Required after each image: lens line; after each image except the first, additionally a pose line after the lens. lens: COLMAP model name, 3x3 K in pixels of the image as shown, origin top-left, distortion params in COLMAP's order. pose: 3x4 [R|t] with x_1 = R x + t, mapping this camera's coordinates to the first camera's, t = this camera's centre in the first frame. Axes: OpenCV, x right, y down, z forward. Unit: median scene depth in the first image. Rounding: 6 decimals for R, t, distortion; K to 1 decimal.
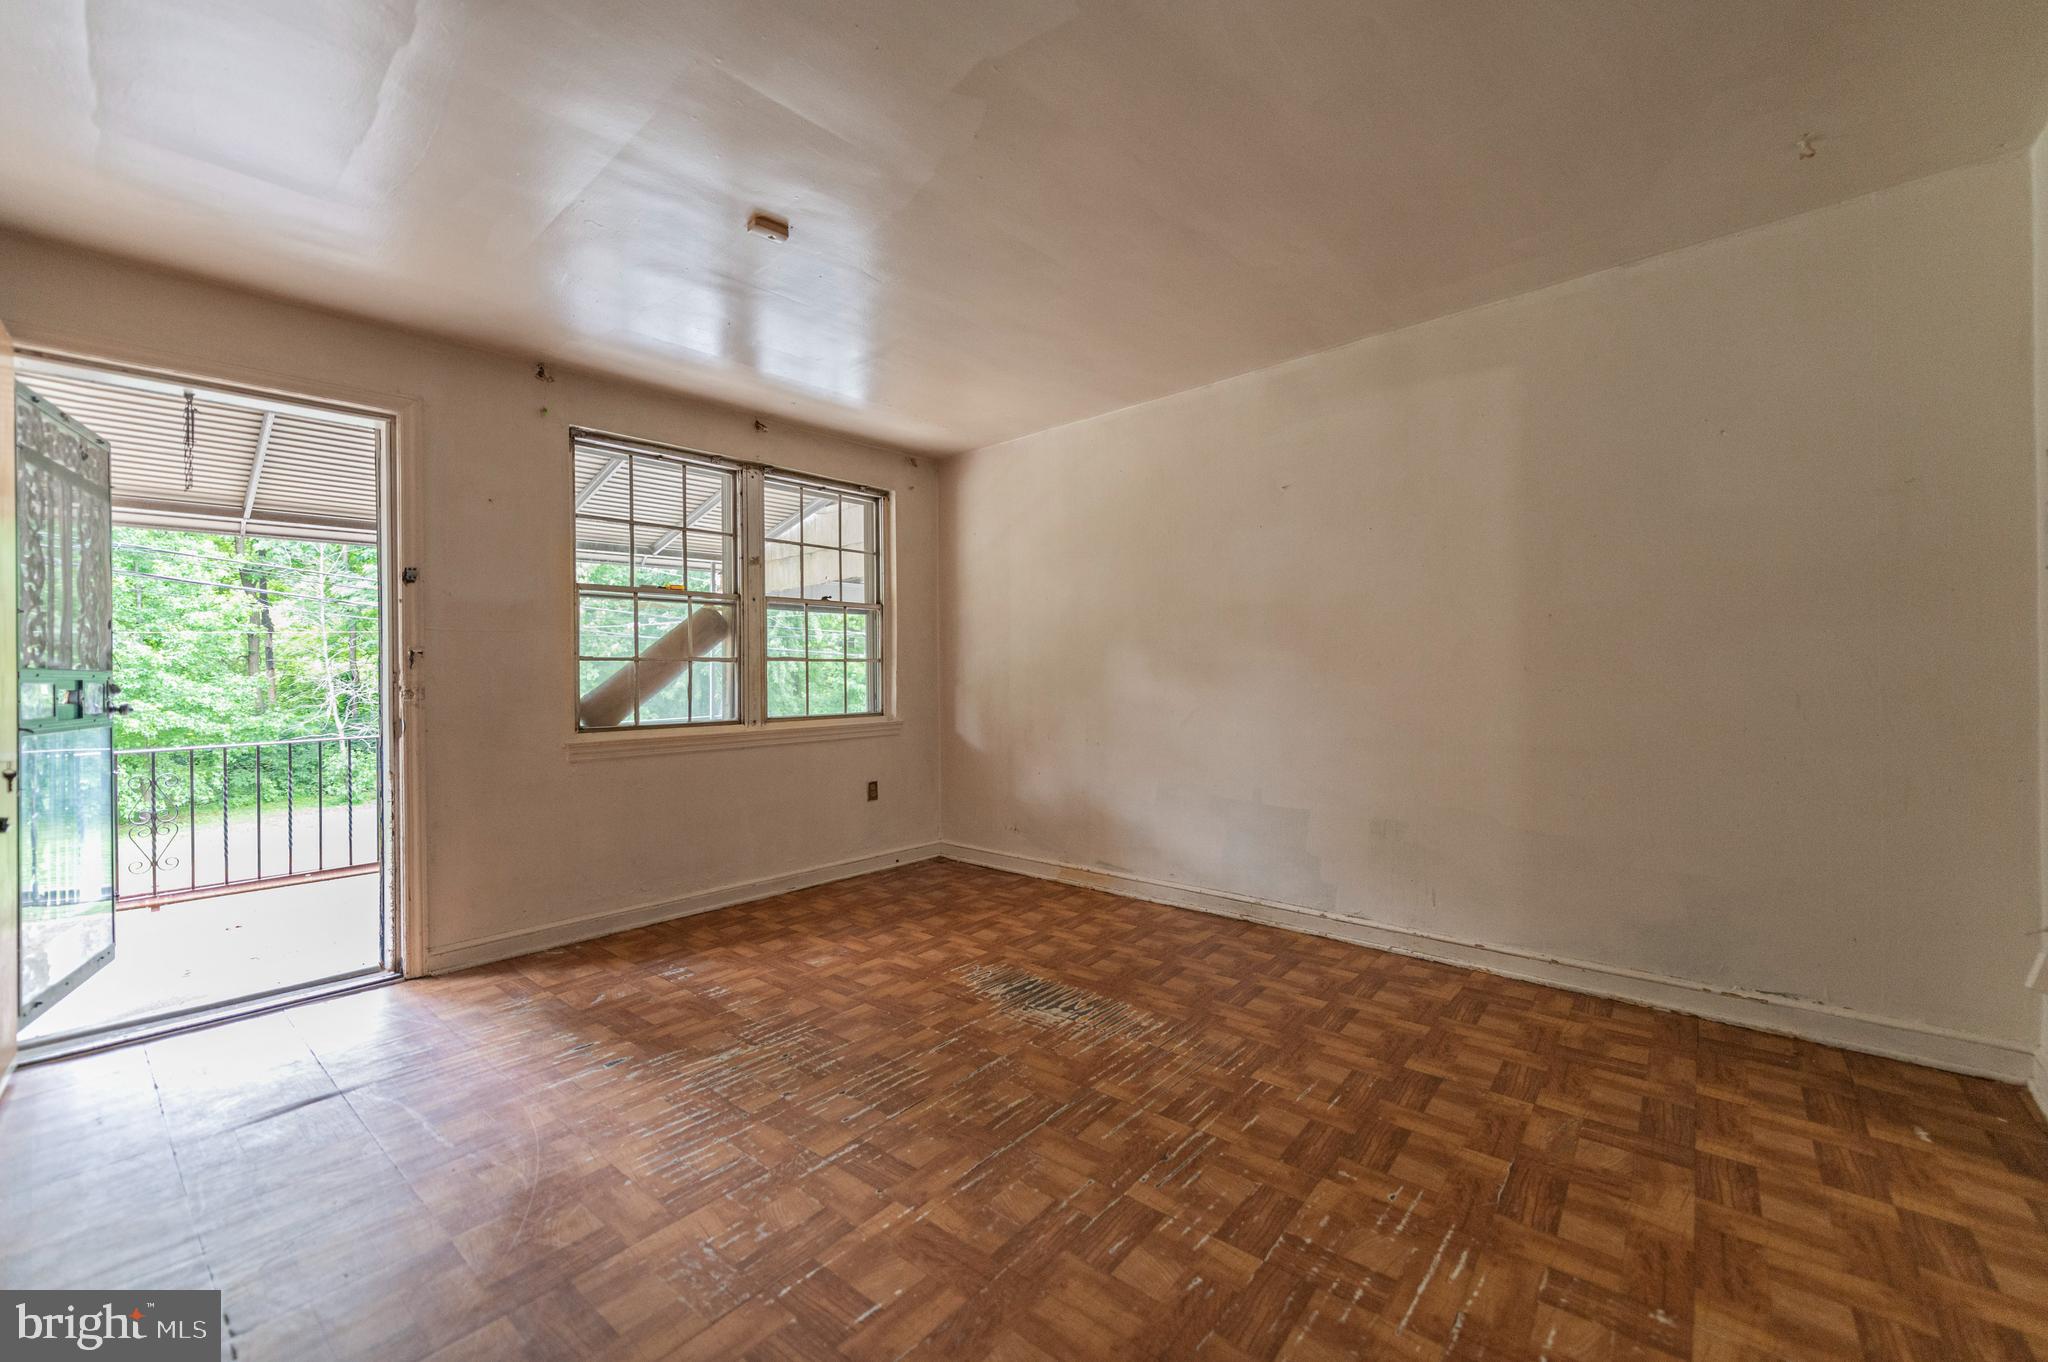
lens RADIAL K [[803.5, 0, 1033.6], [0, 803.5, 677.0], [0, 0, 1]] dist [0.023427, -0.007133]
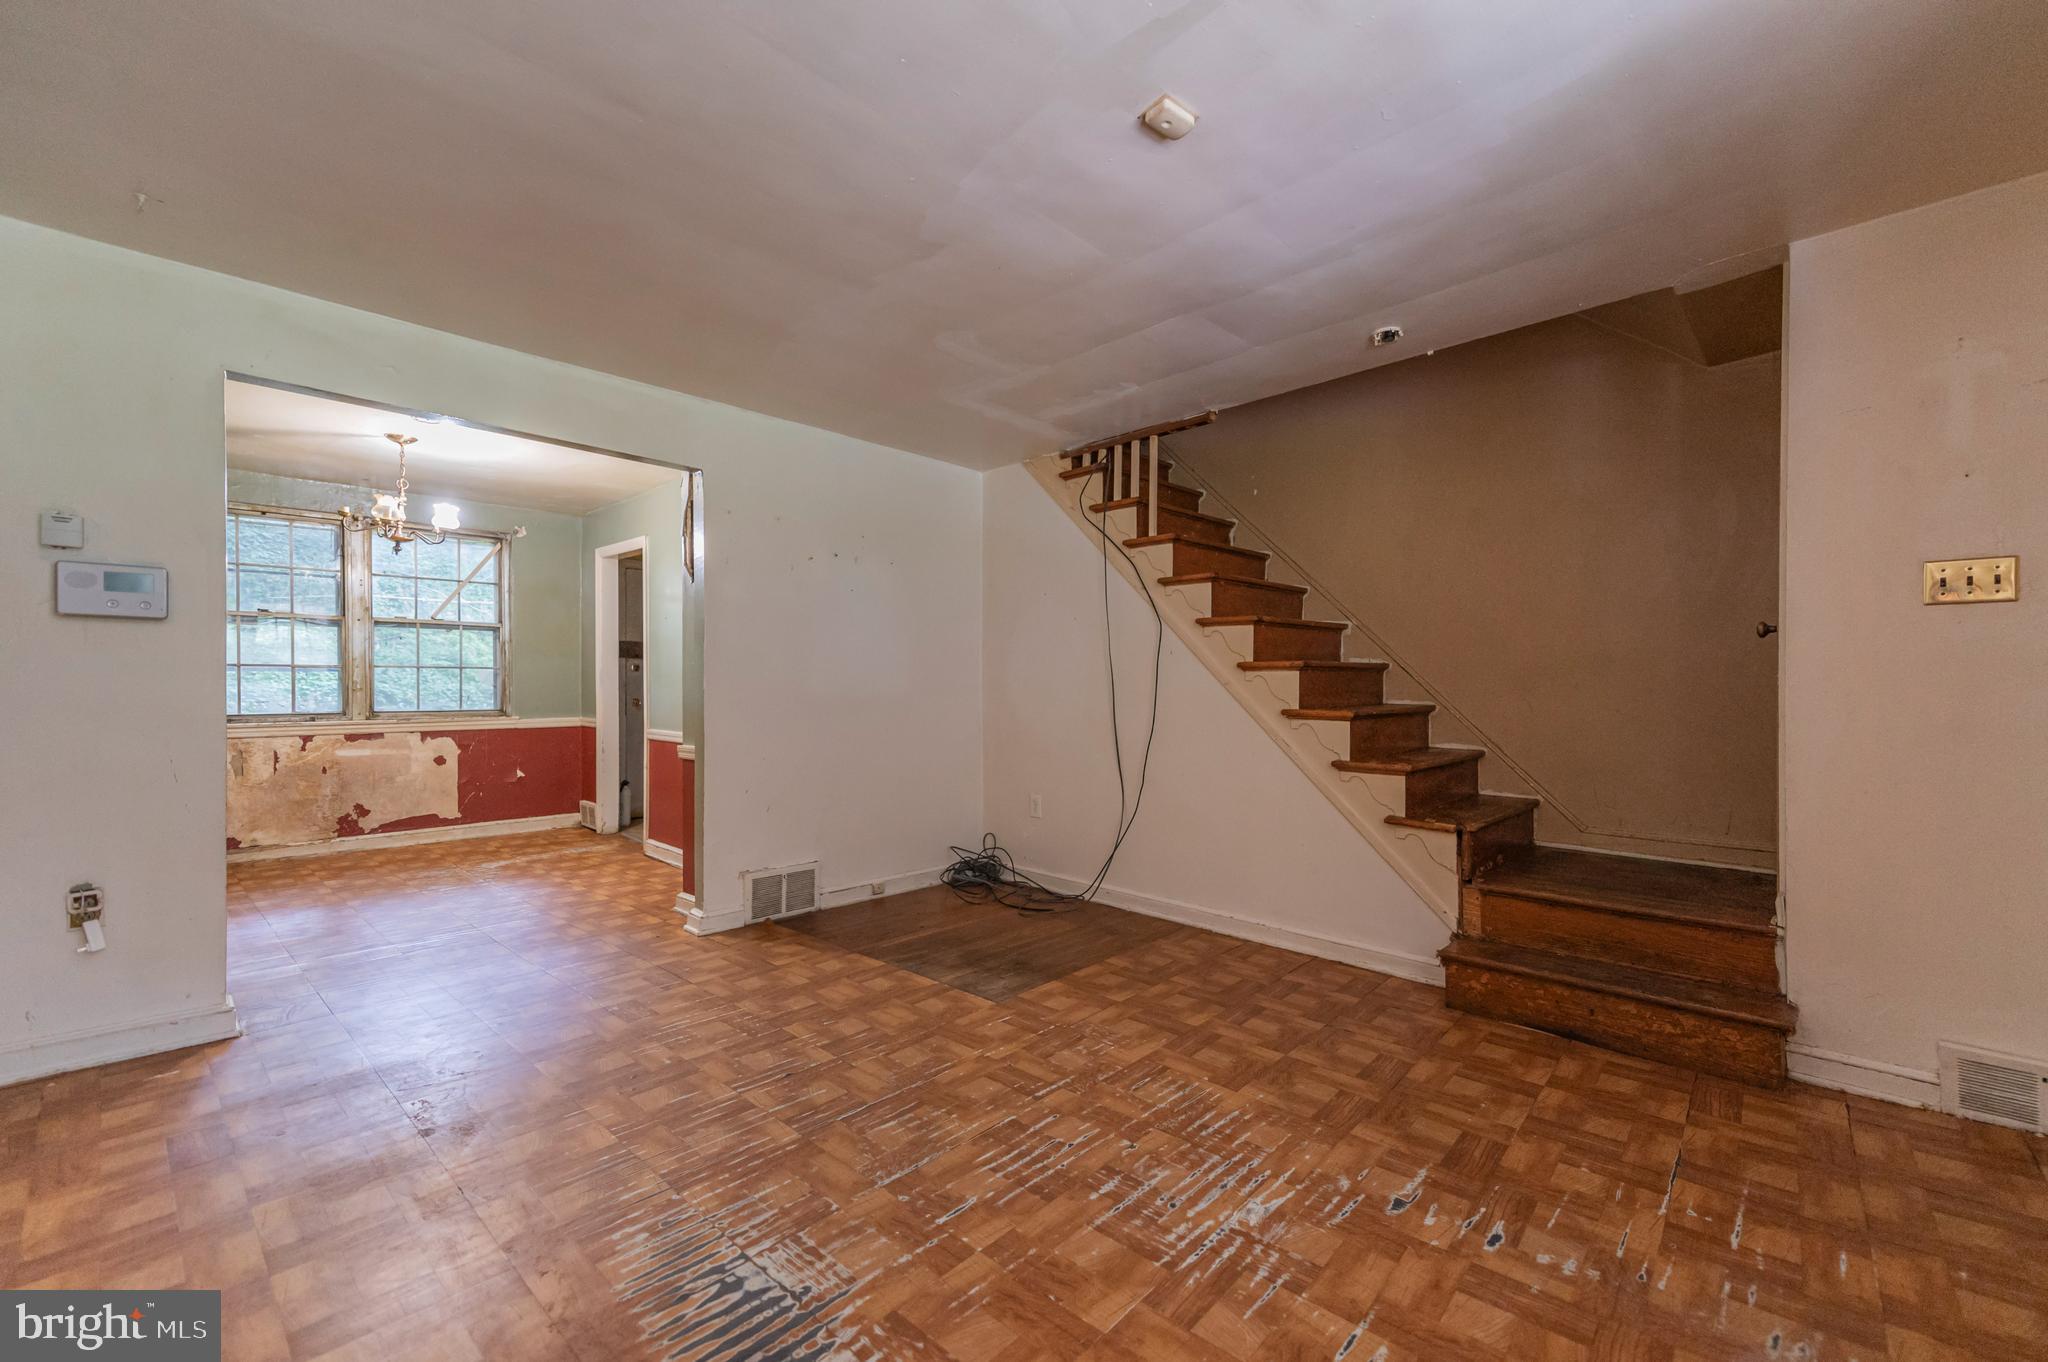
lens RADIAL K [[826.6, 0, 1042.8], [0, 826.6, 694.4], [0, 0, 1]] dist [0.026228, -0.011658]
pose [[-0.999242, 0.010822, 0.037403, -0.168099], [0.011076, 0.999917, 0.006598, -0.000280], [-0.037329, 0.007008, -0.999278, 1.323052]]
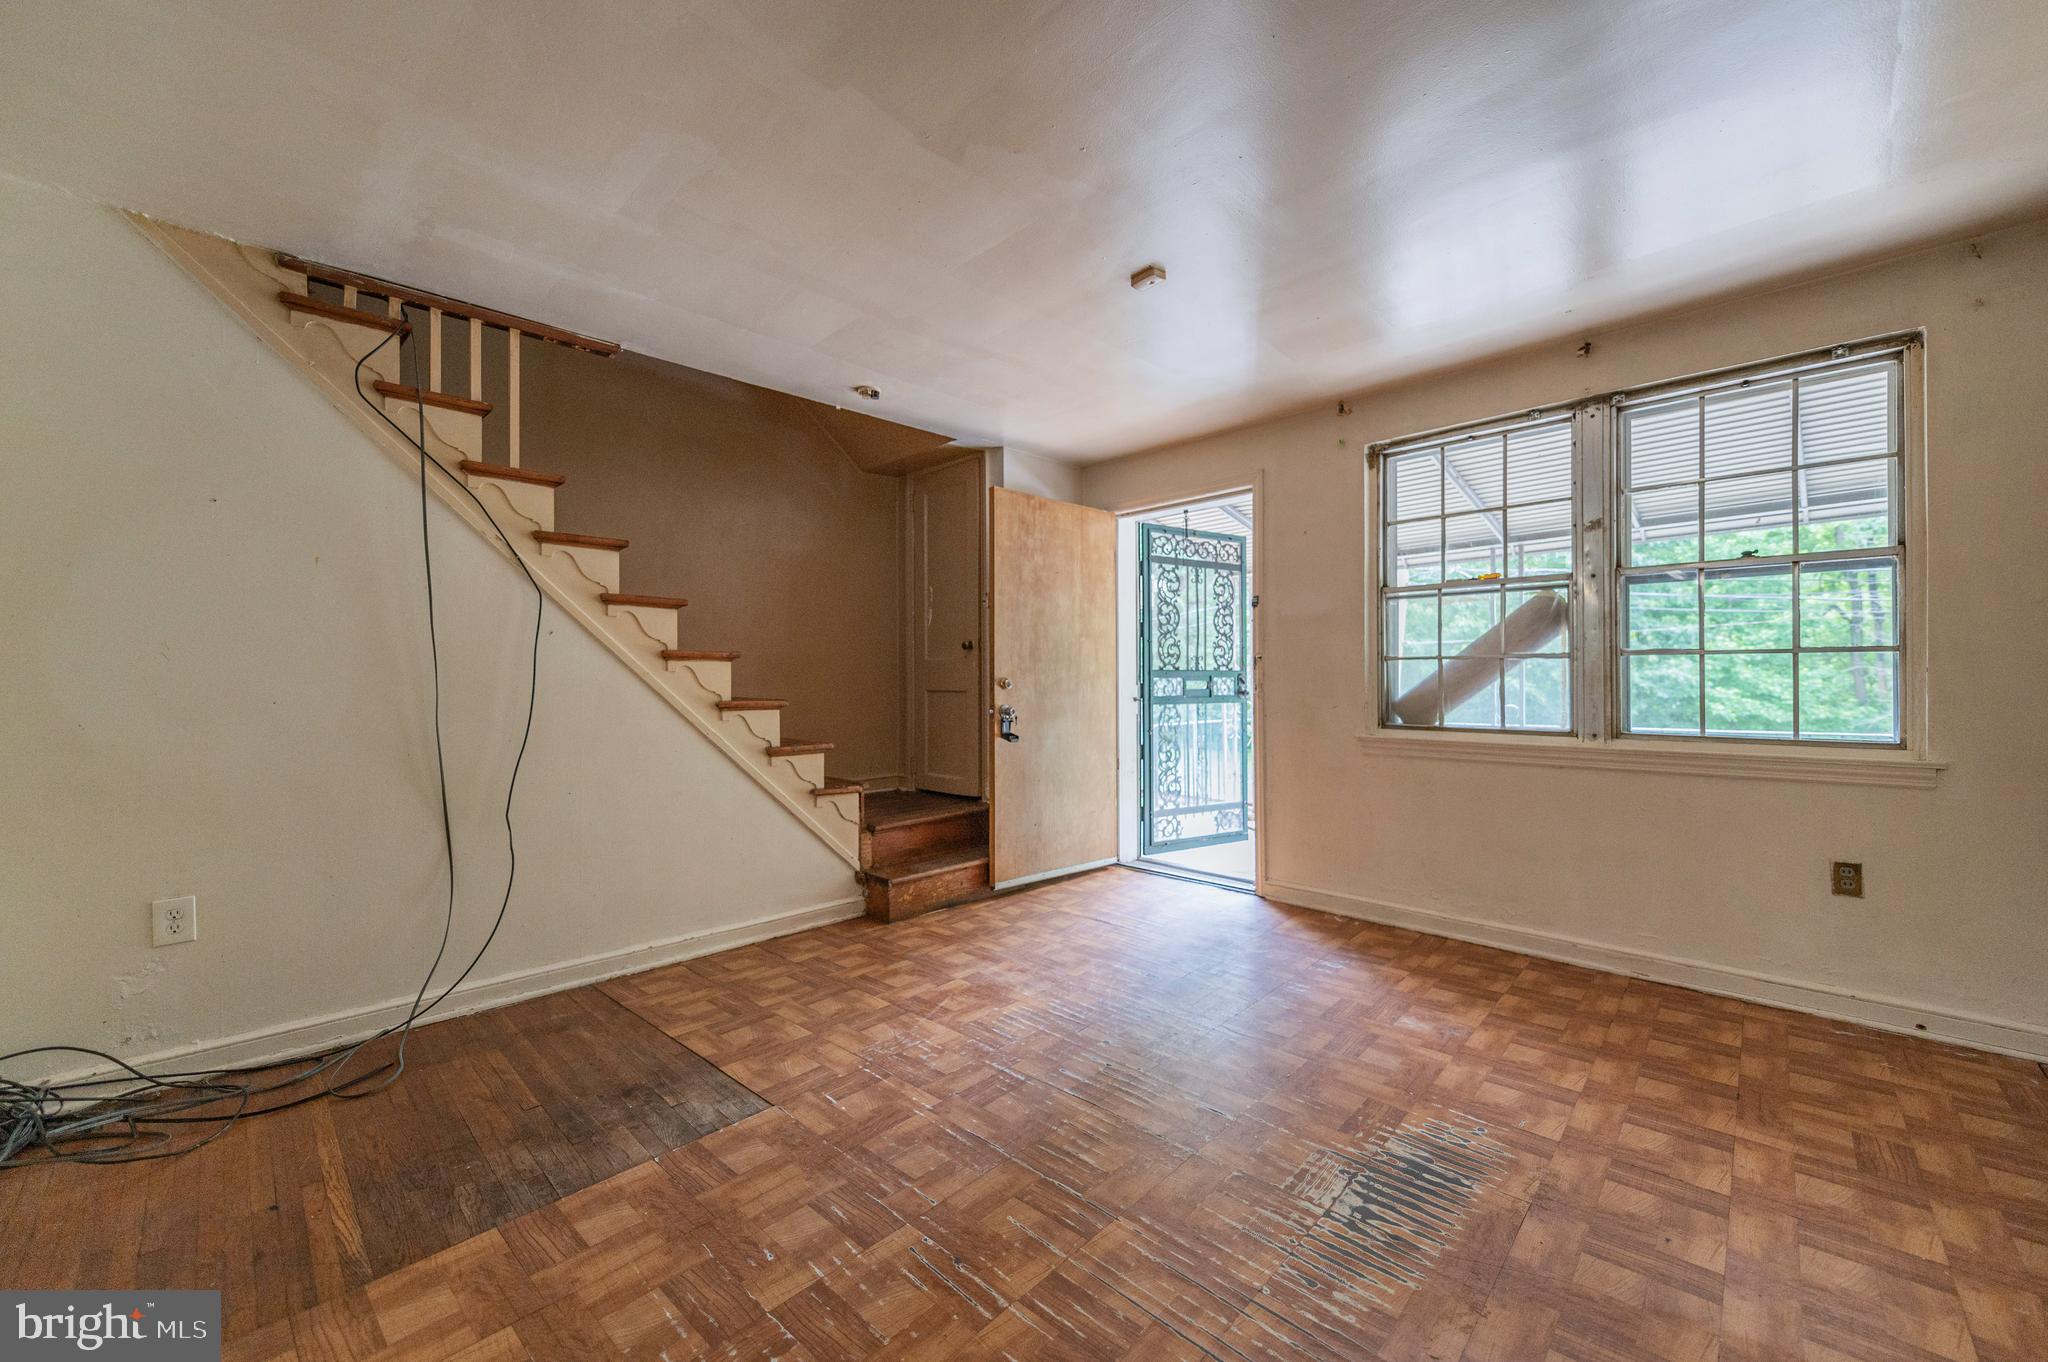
lens RADIAL K [[803.5, 0, 1033.6], [0, 803.5, 677.0], [0, 0, 1]] dist [0.023427, -0.007133]
pose [[-0.048776, 0.010636, -0.998753, 0.578791], [0.003000, 0.999940, 0.010502, -0.013007], [0.998805, -0.002484, -0.048805, 0.652108]]
